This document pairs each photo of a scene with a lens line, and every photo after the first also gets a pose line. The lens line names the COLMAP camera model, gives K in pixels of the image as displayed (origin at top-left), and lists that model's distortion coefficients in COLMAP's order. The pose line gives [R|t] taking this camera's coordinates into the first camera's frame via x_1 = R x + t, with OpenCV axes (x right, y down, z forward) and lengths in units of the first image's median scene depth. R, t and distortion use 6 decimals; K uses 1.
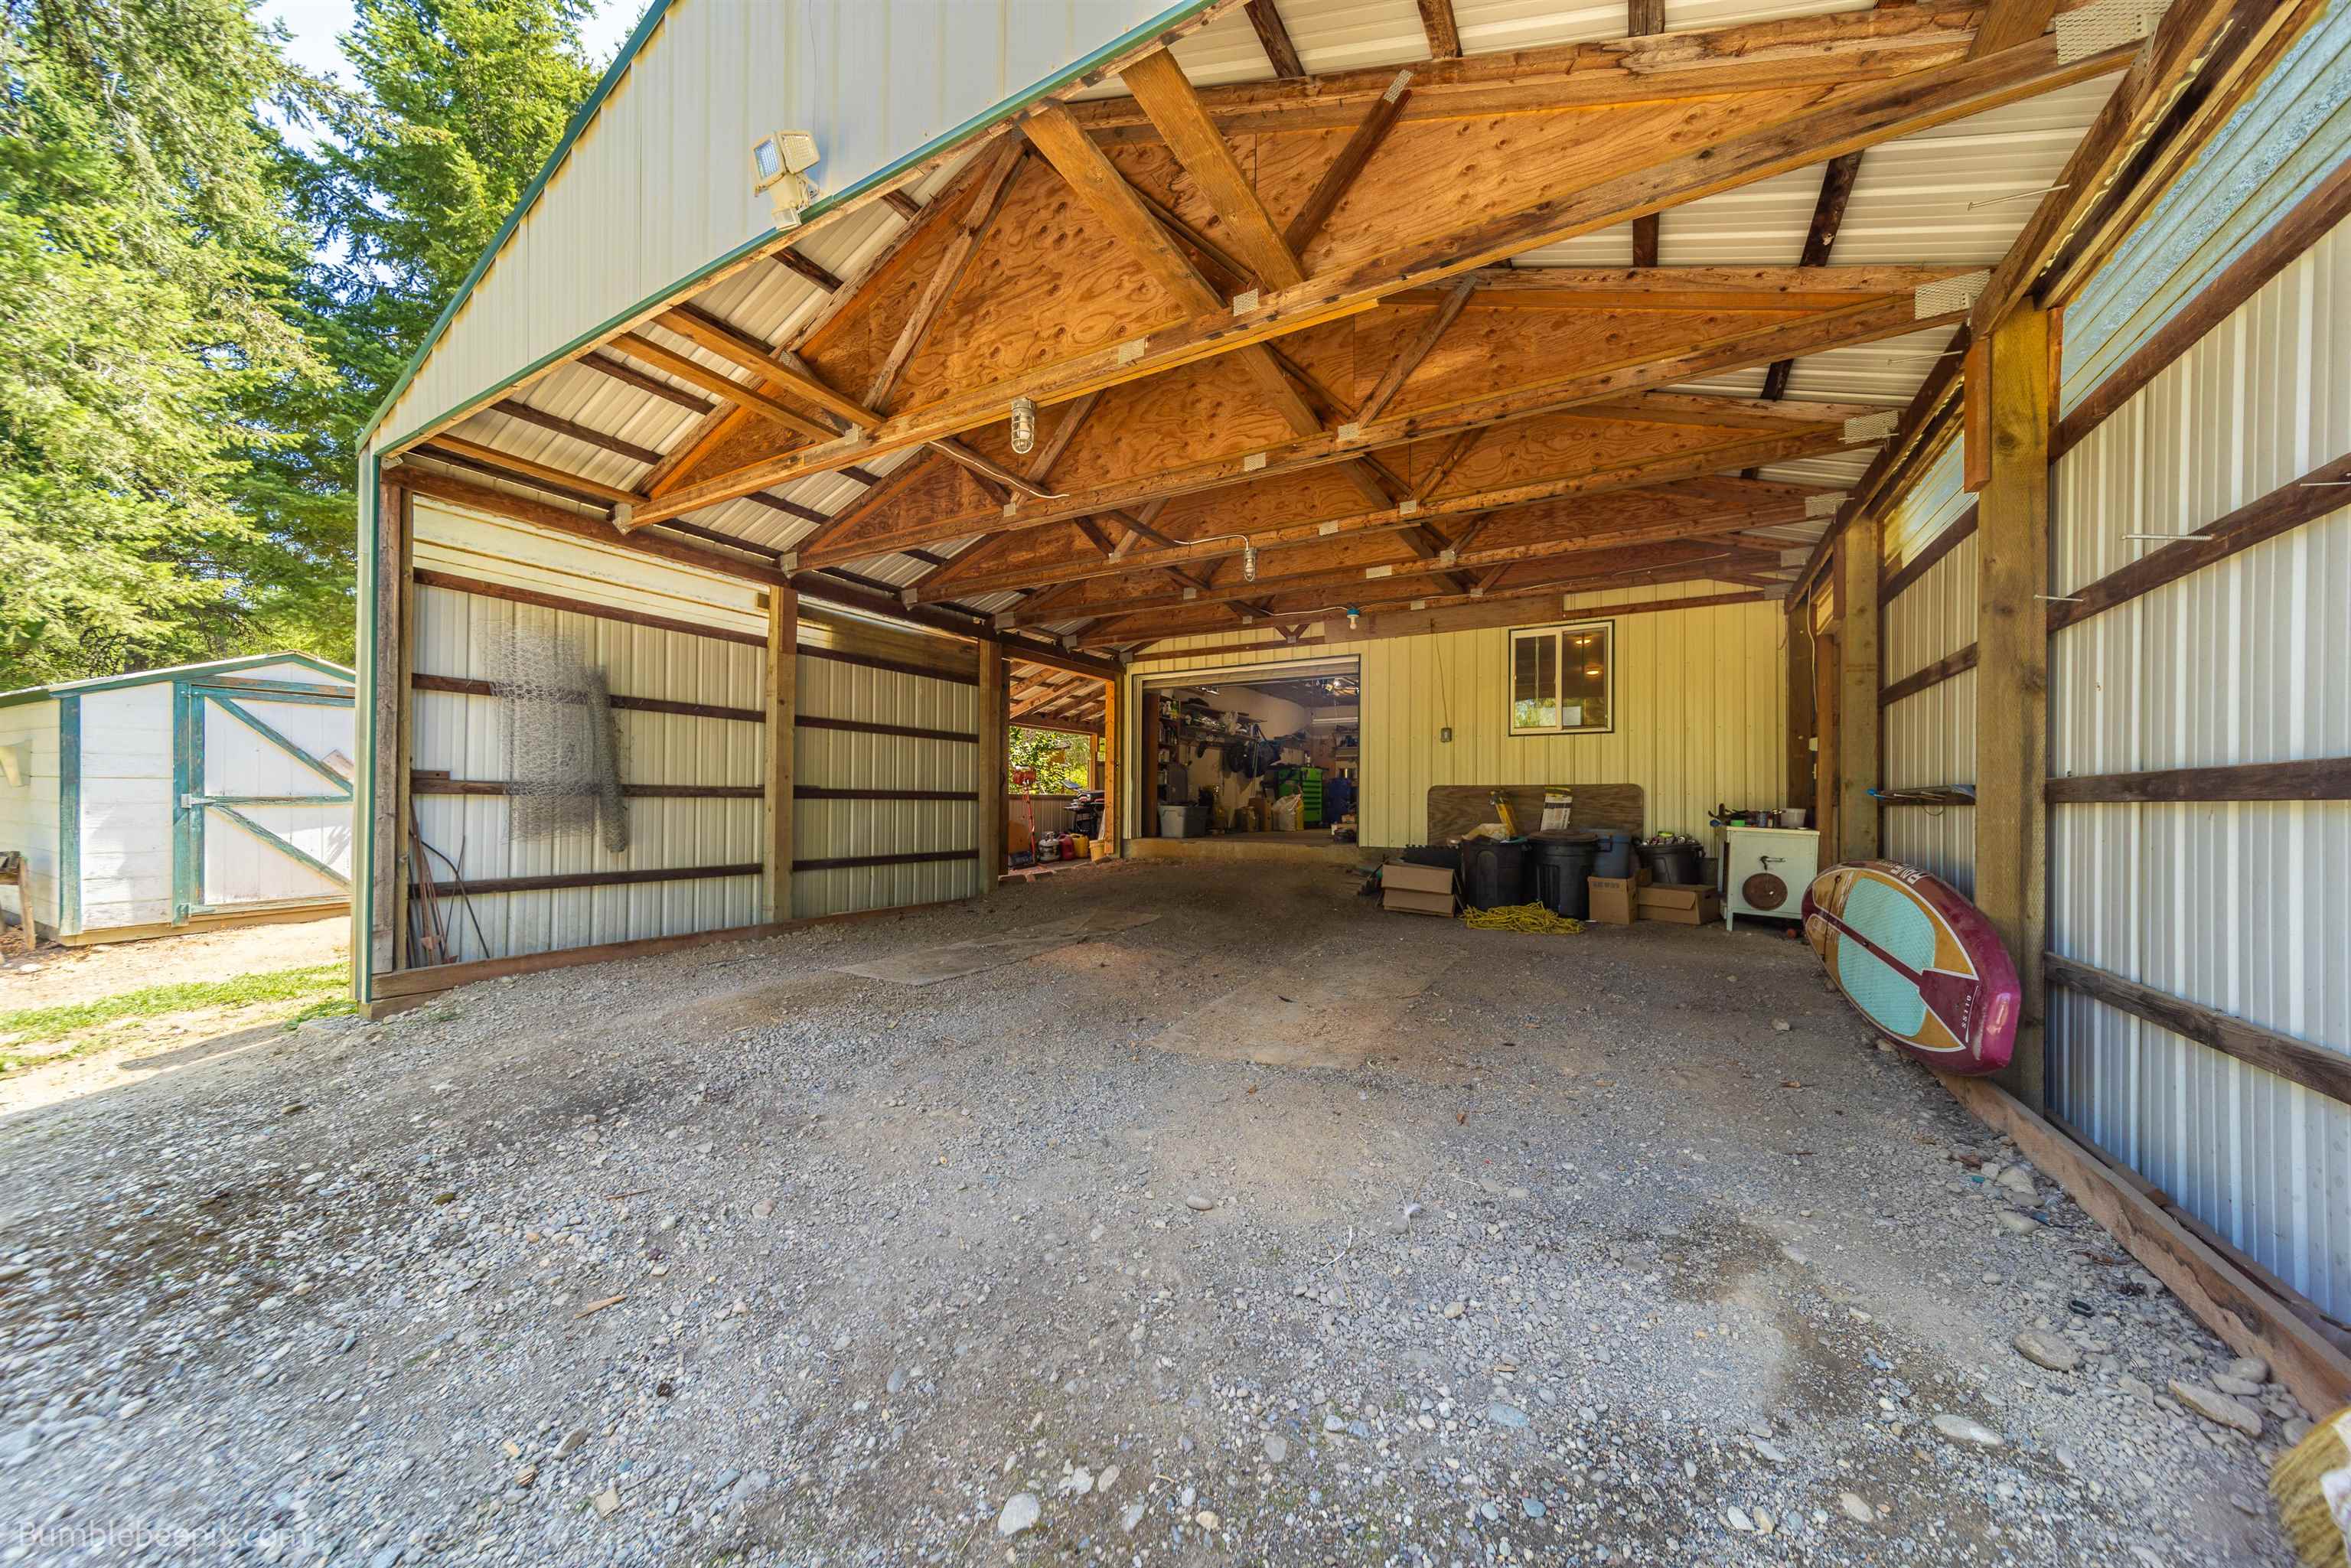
lens RADIAL K [[821.4, 0, 1169.3], [0, 821.4, 798.3], [0, 0, 1]] dist [0.013978, -0.001130]
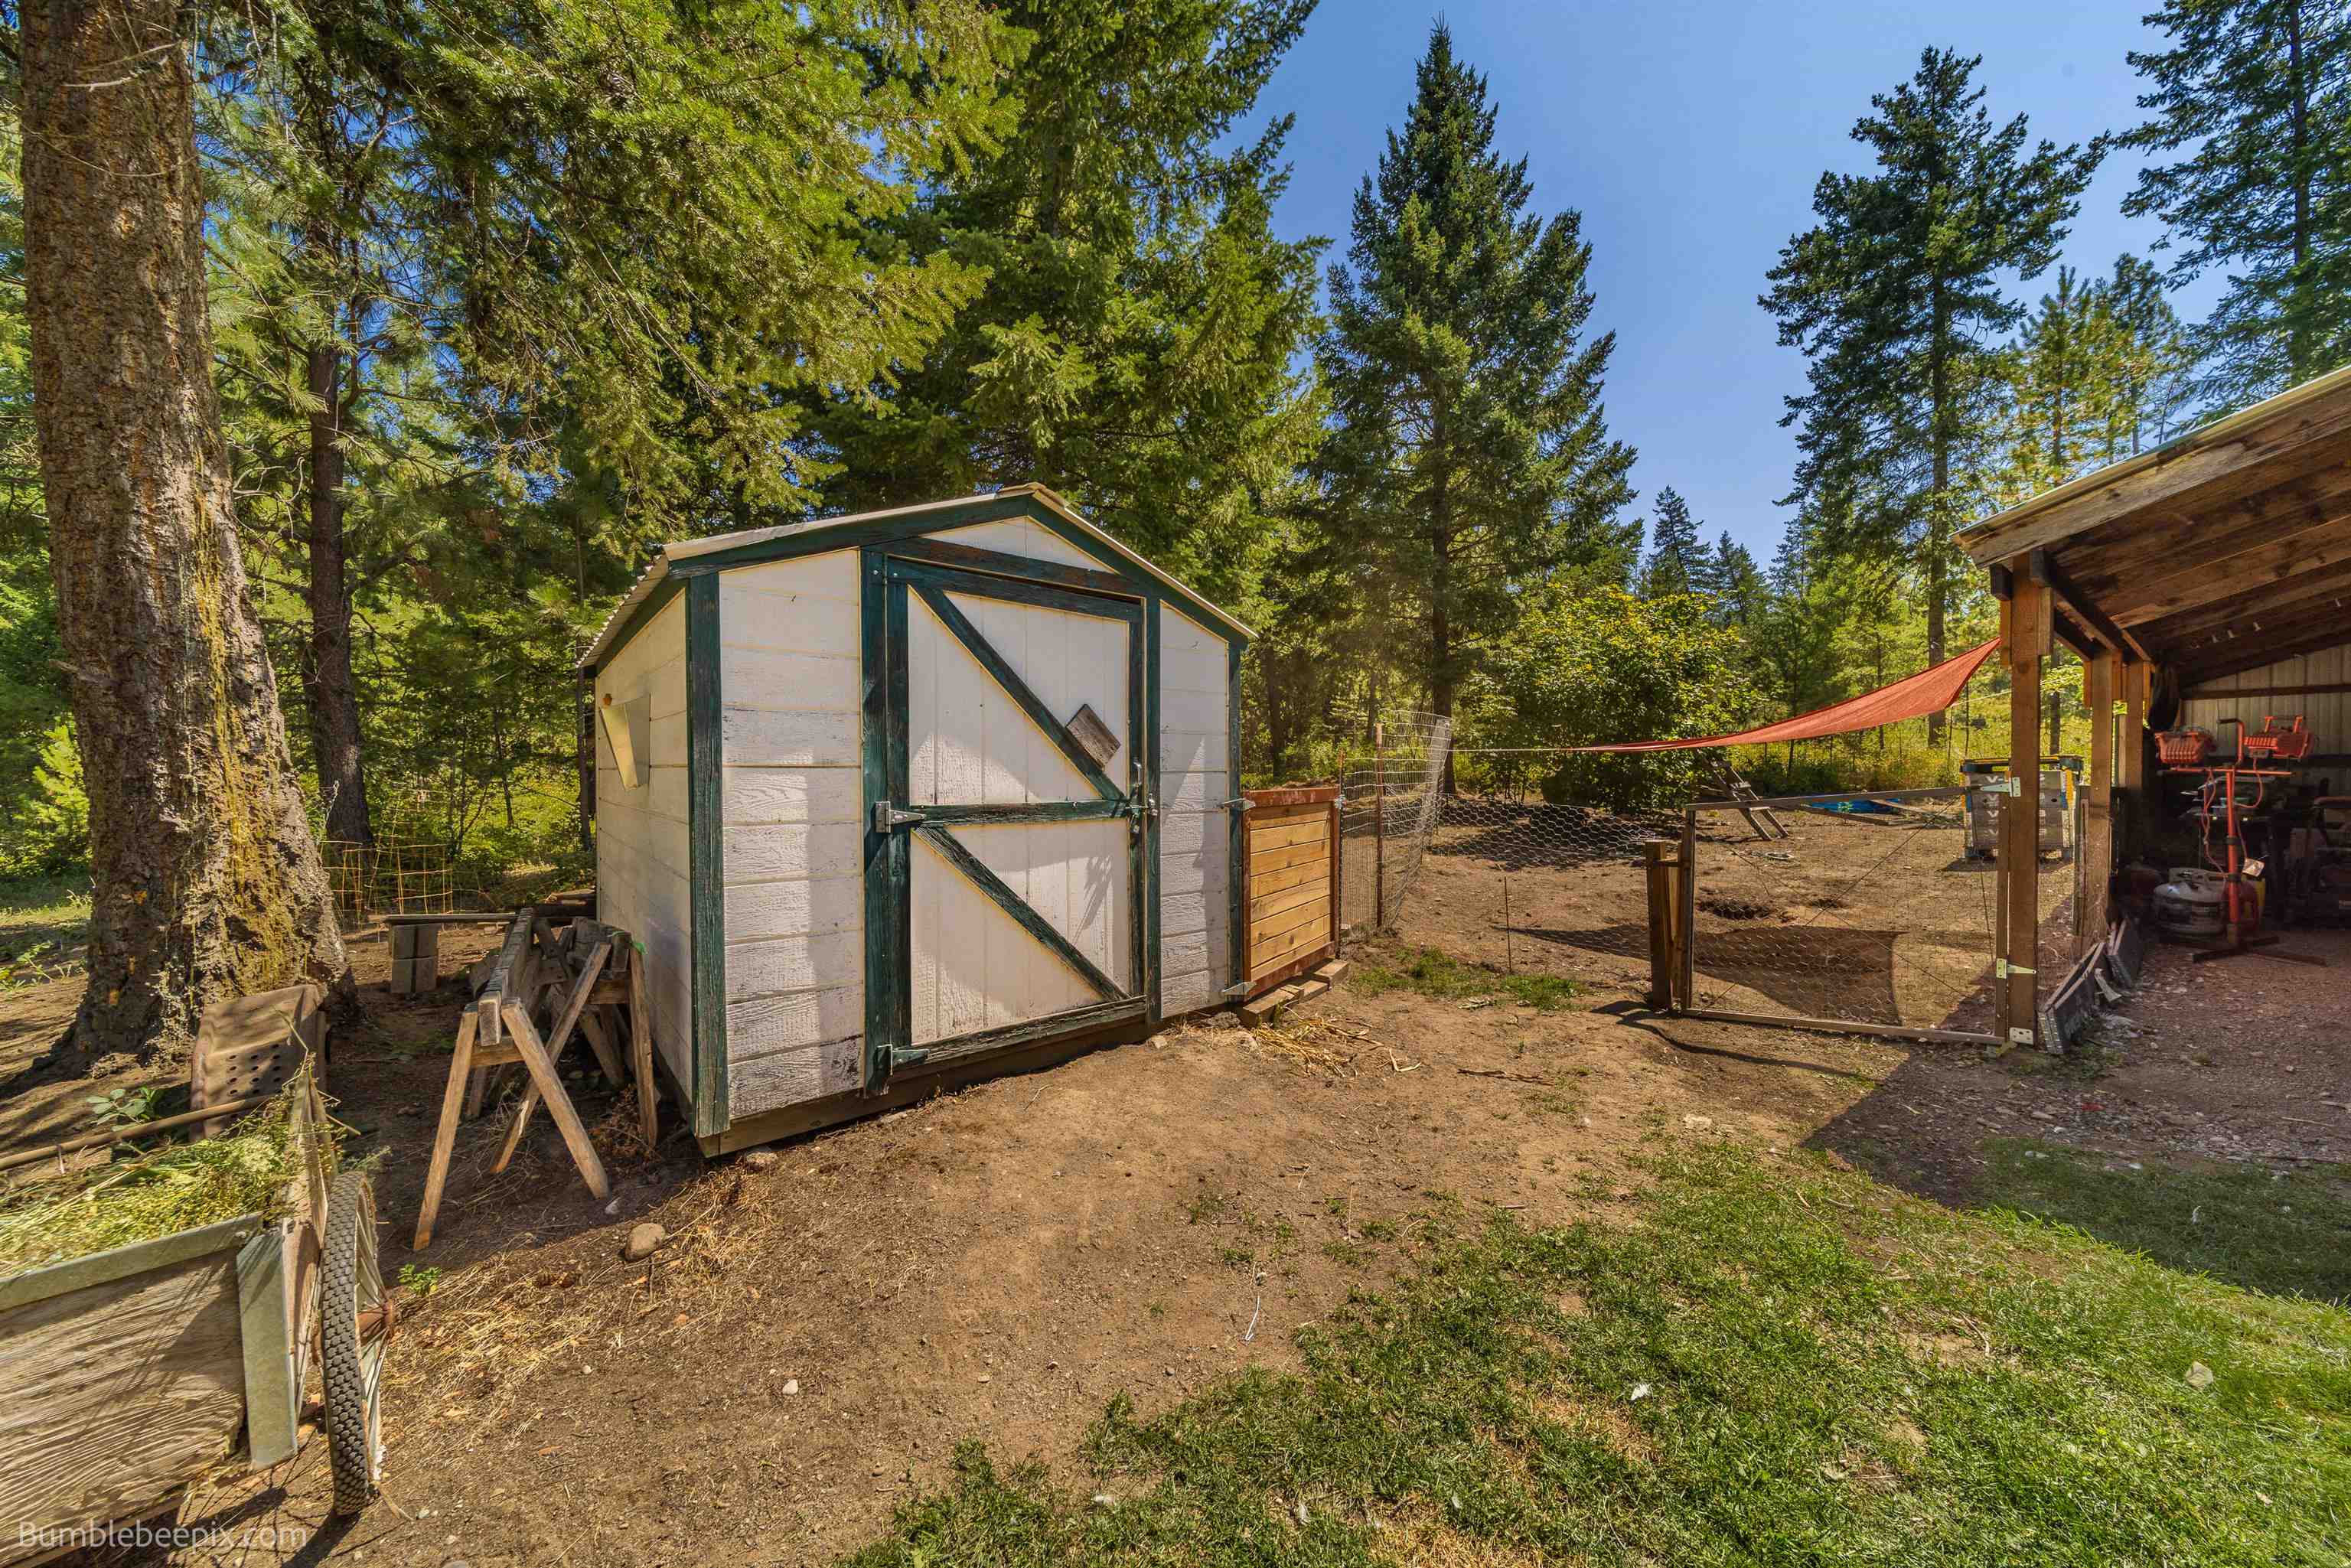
lens RADIAL K [[821.4, 0, 1183.3], [0, 821.4, 804.0], [0, 0, 1]] dist [0.013978, -0.001130]
pose [[0.923371, -0.000872, -0.383908, -0.847947], [0.007614, 0.999842, 0.016041, -0.009660], [0.383834, -0.017735, 0.923232, 0.646616]]
